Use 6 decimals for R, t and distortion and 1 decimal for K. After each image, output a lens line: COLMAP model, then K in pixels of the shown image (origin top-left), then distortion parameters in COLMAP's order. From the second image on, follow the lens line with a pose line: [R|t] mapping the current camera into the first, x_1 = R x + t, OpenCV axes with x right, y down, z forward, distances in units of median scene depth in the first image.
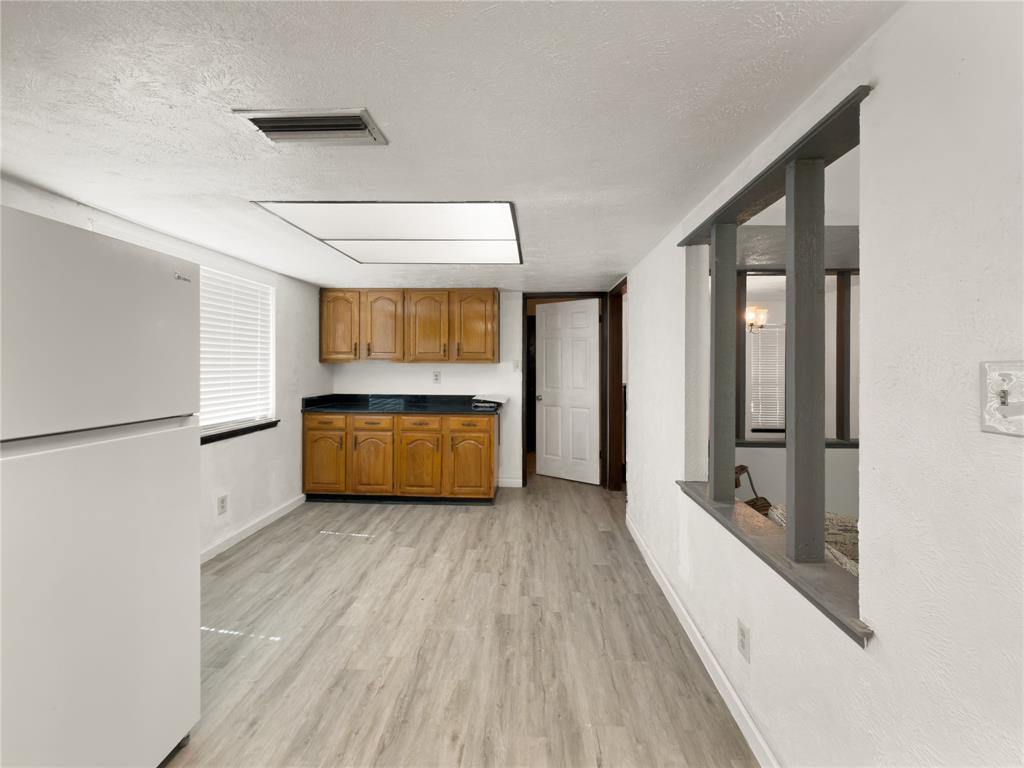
lens RADIAL K [[417.1, 0, 500.3], [0, 417.1, 363.7], [0, 0, 1]] dist [-0.006686, 0.000934]
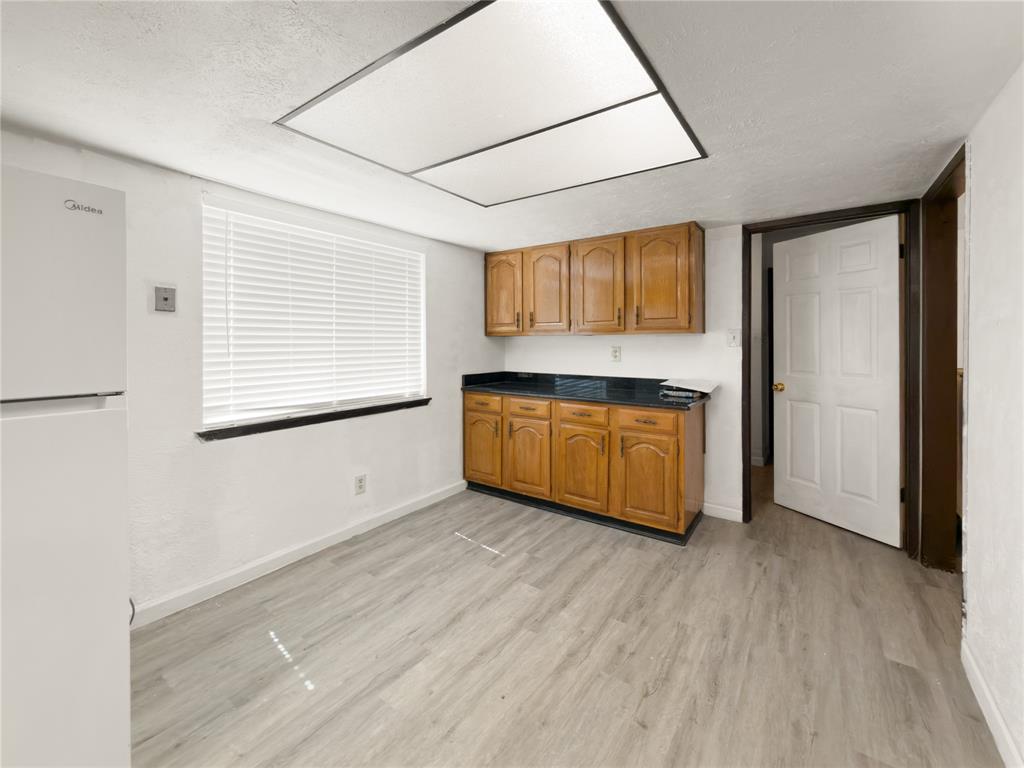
lens RADIAL K [[417.1, 0, 513.3], [0, 417.1, 345.8], [0, 0, 1]] dist [-0.006686, 0.000934]
pose [[0.851559, -0.001743, -0.524255, 0.108295], [0.005717, 0.999966, 0.005962, 0.015602], [0.524227, -0.008075, 0.851540, 0.314921]]
